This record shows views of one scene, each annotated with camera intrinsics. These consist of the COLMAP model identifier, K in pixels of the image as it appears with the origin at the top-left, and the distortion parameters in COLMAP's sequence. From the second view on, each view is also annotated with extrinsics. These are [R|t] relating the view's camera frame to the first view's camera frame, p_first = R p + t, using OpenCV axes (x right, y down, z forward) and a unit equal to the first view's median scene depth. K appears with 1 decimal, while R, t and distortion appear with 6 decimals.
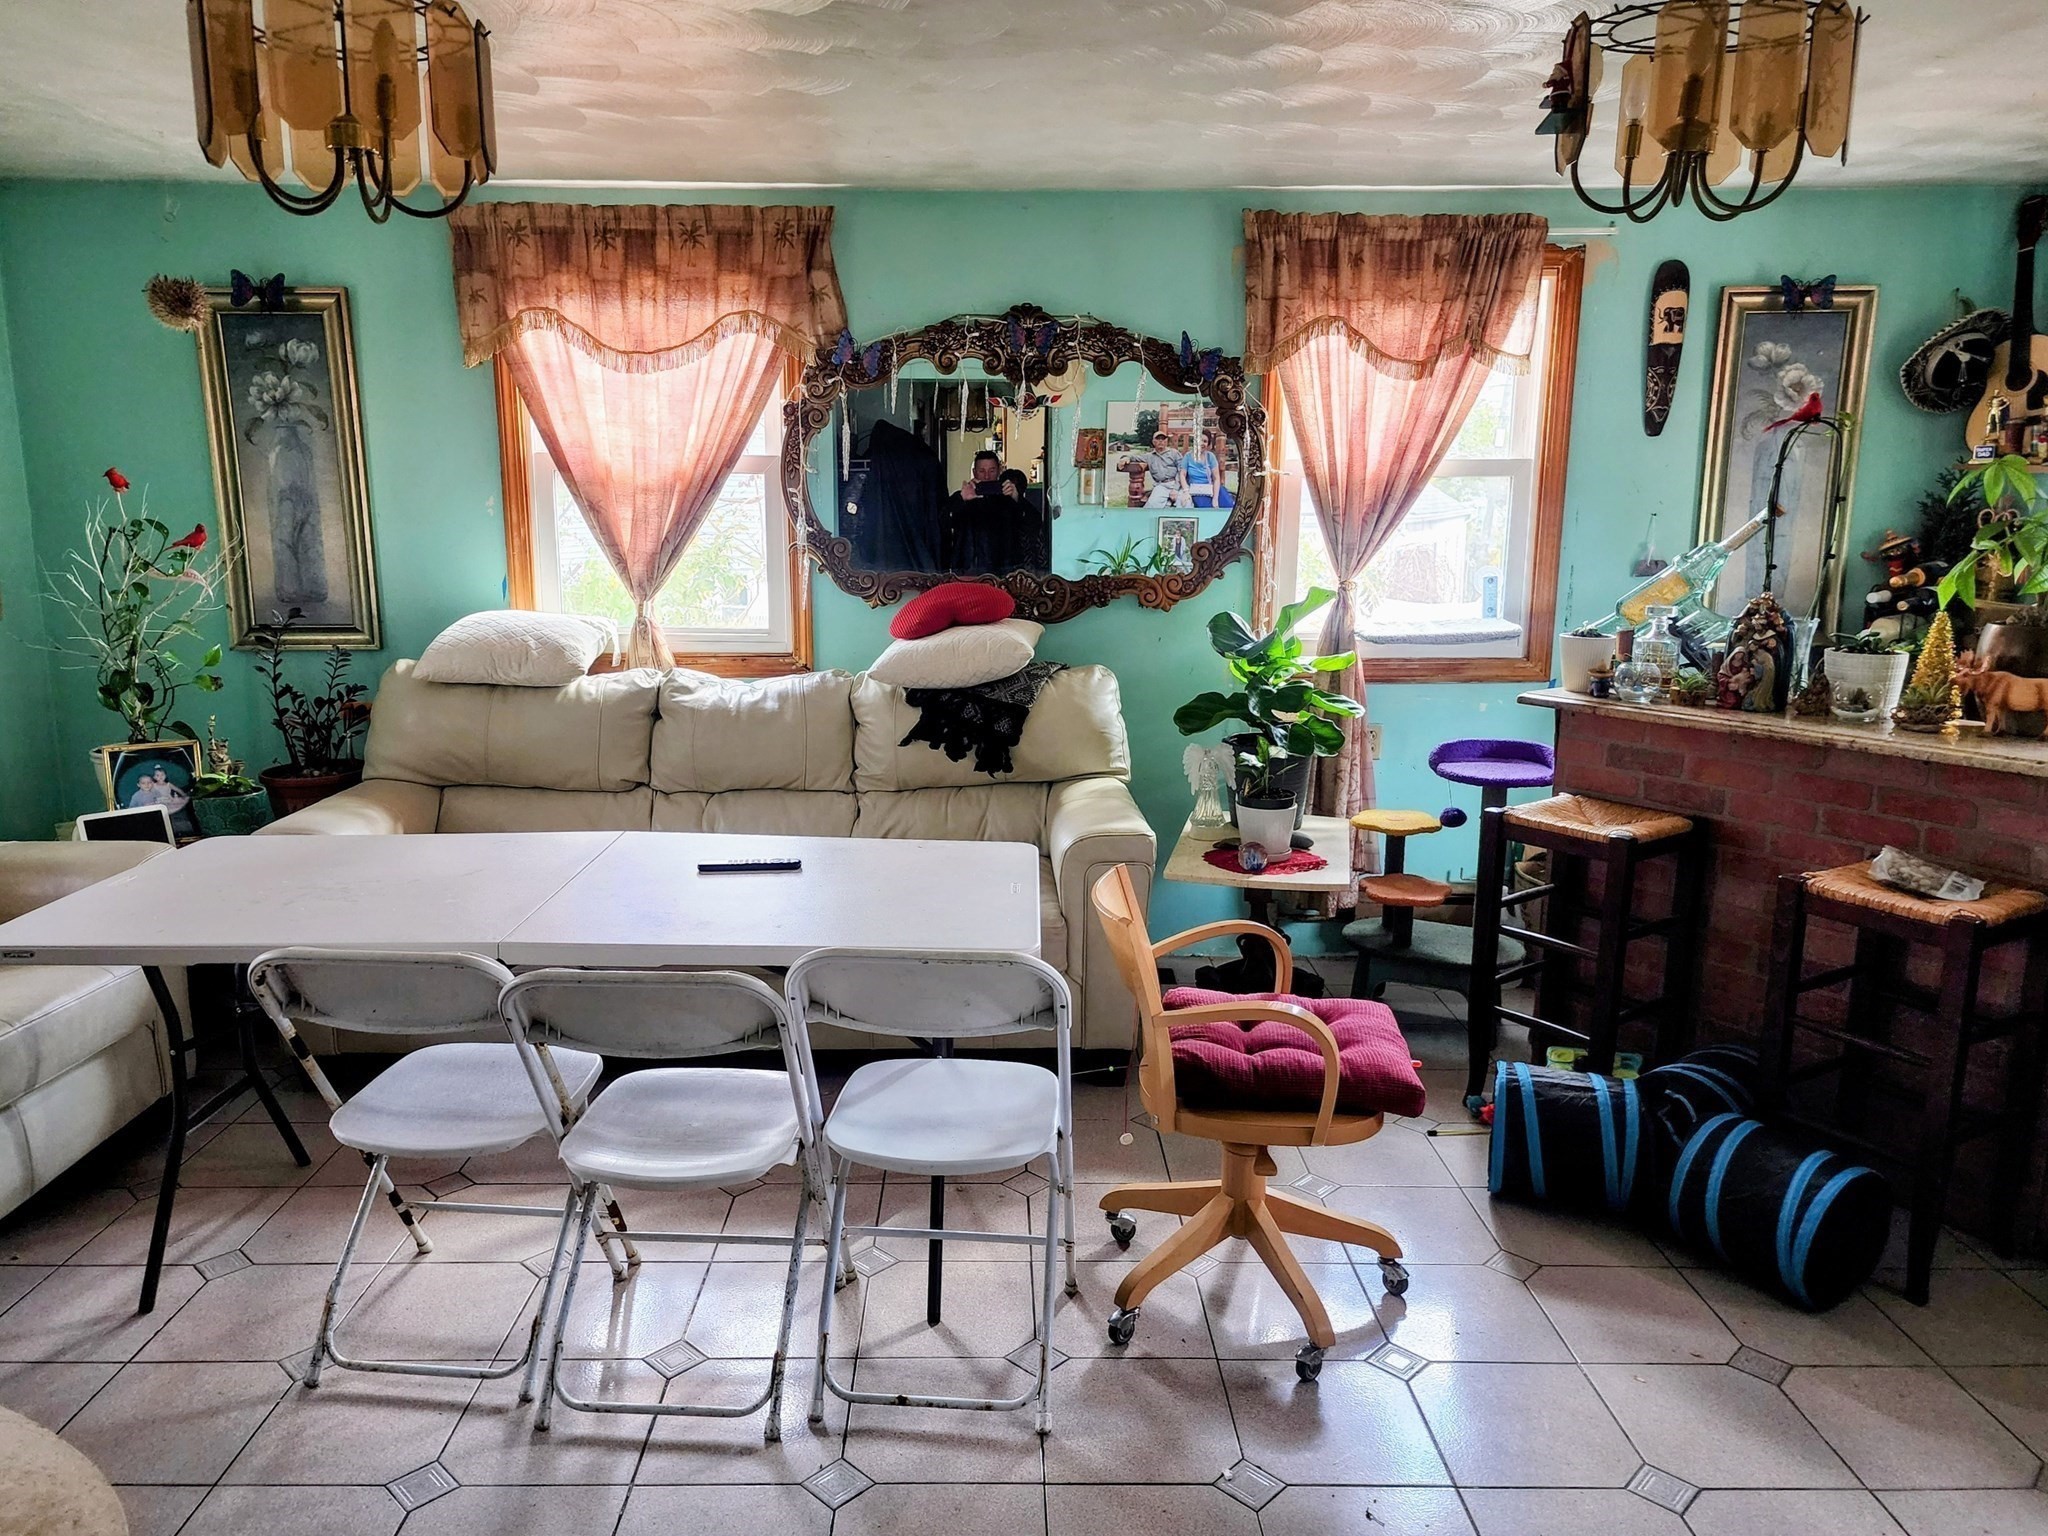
lens RADIAL K [[1444.9, 0, 998.1], [0, 1444.9, 769.5], [0, 0, 1]] dist [0.066187, -0.068399]
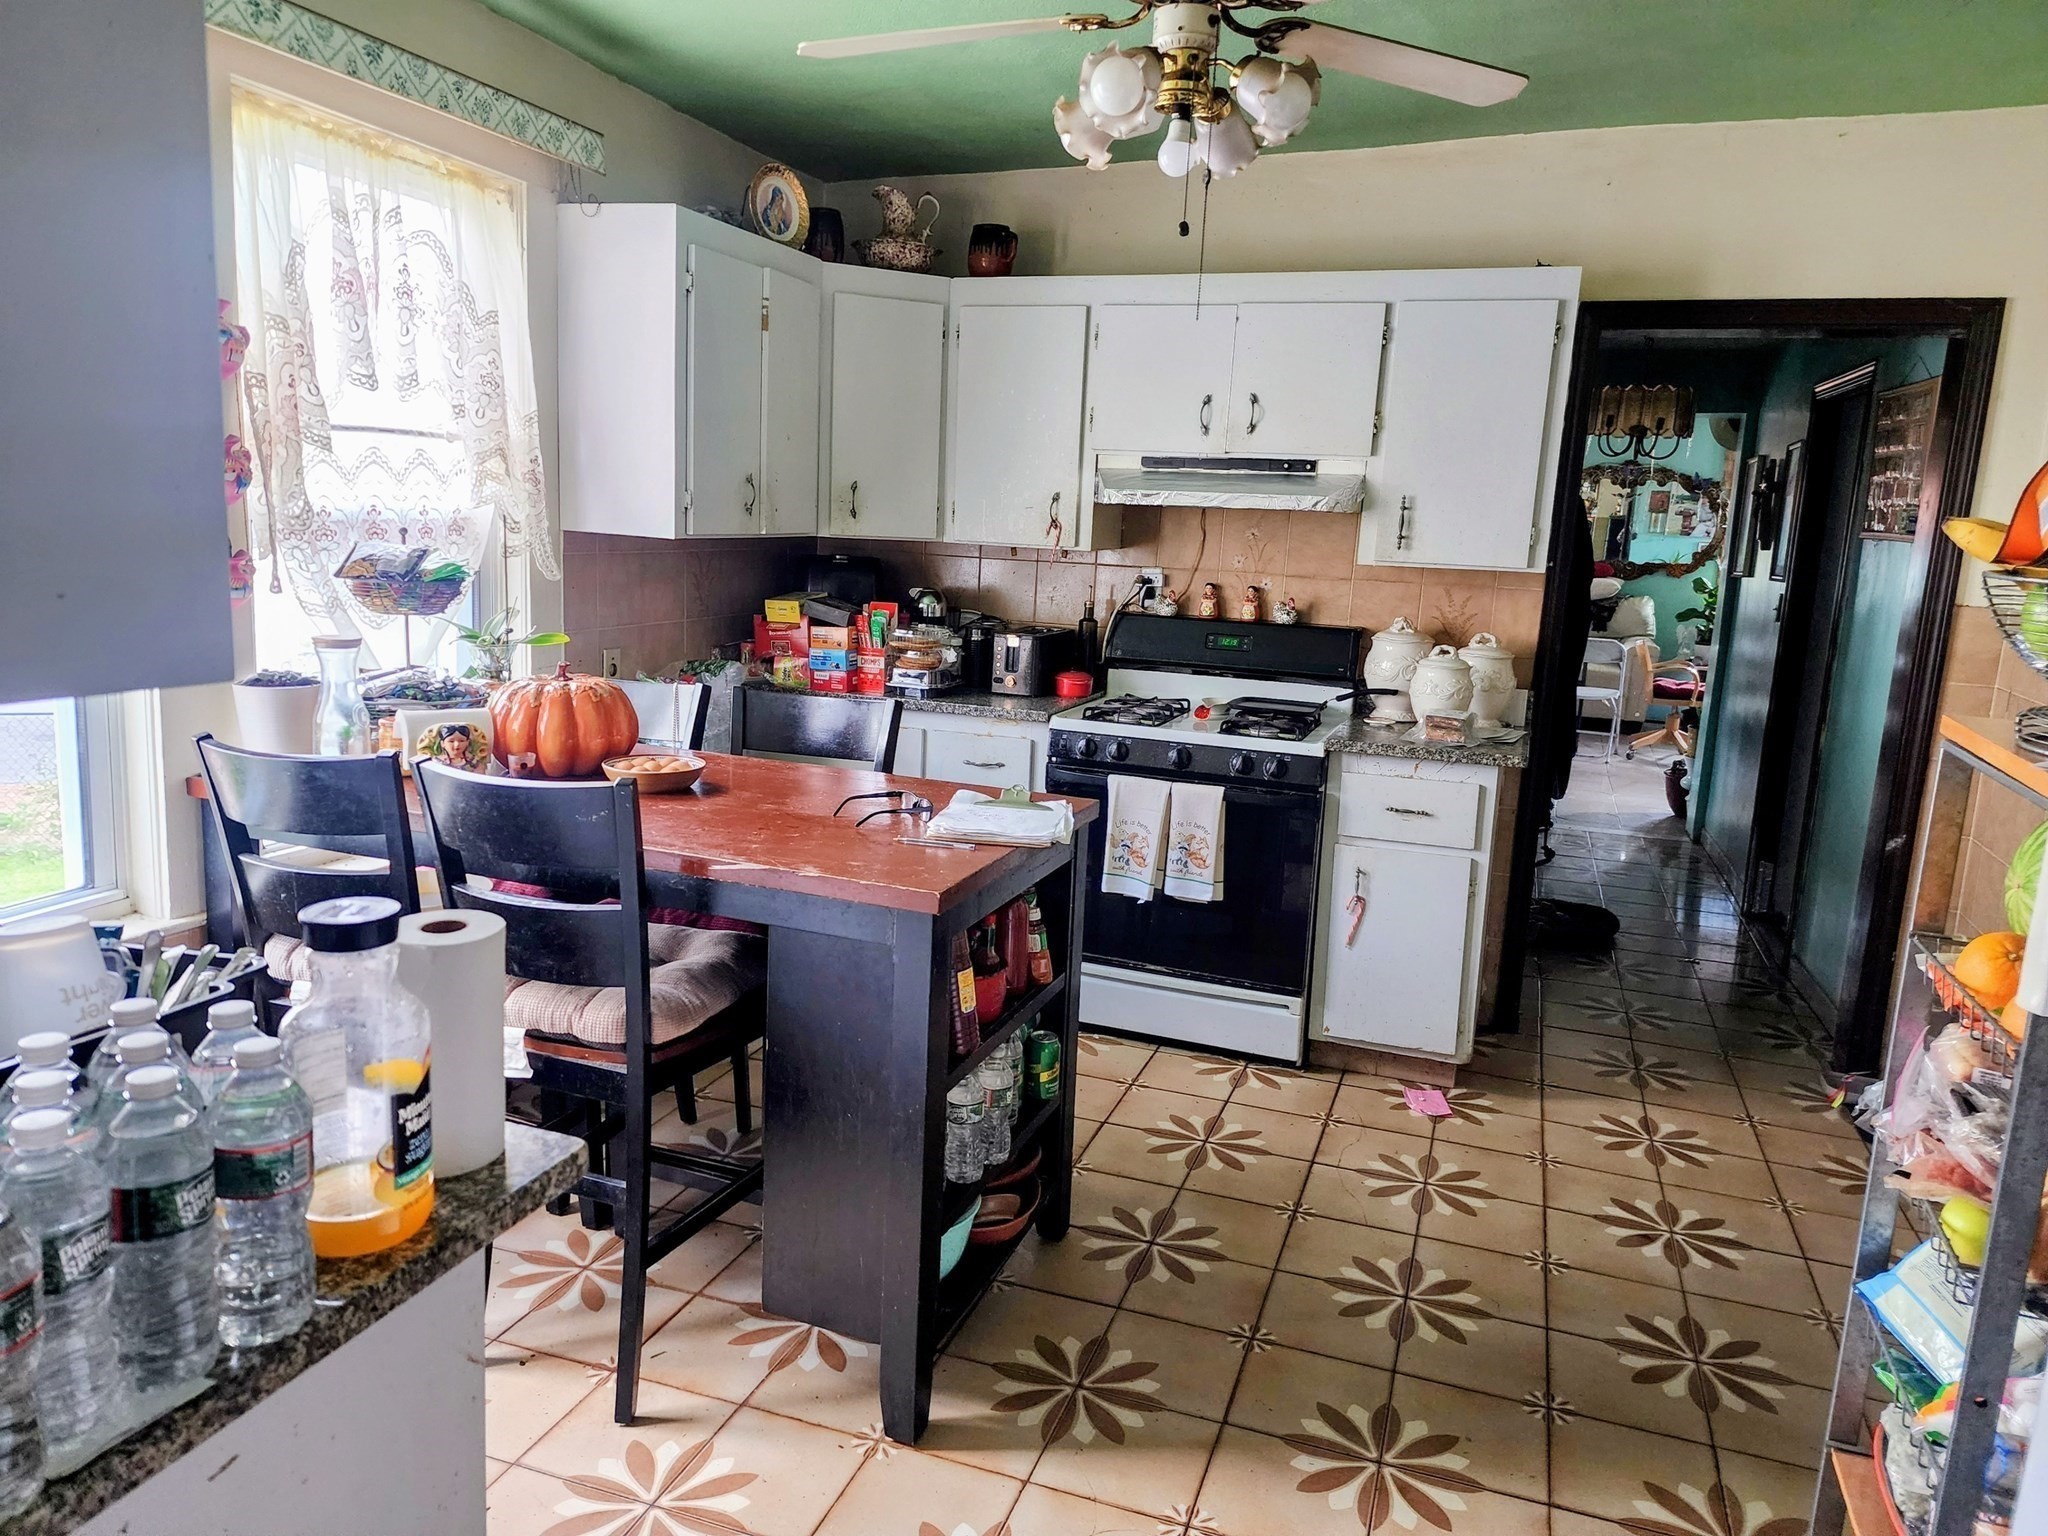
lens RADIAL K [[1444.9, 0, 998.1], [0, 1444.9, 769.5], [0, 0, 1]] dist [0.066187, -0.068399]
pose [[0.933260, 0.105447, -0.343377, -0.086101], [-0.107061, 0.994149, 0.014312, 0.331267], [0.342877, 0.023405, 0.939089, -1.902545]]
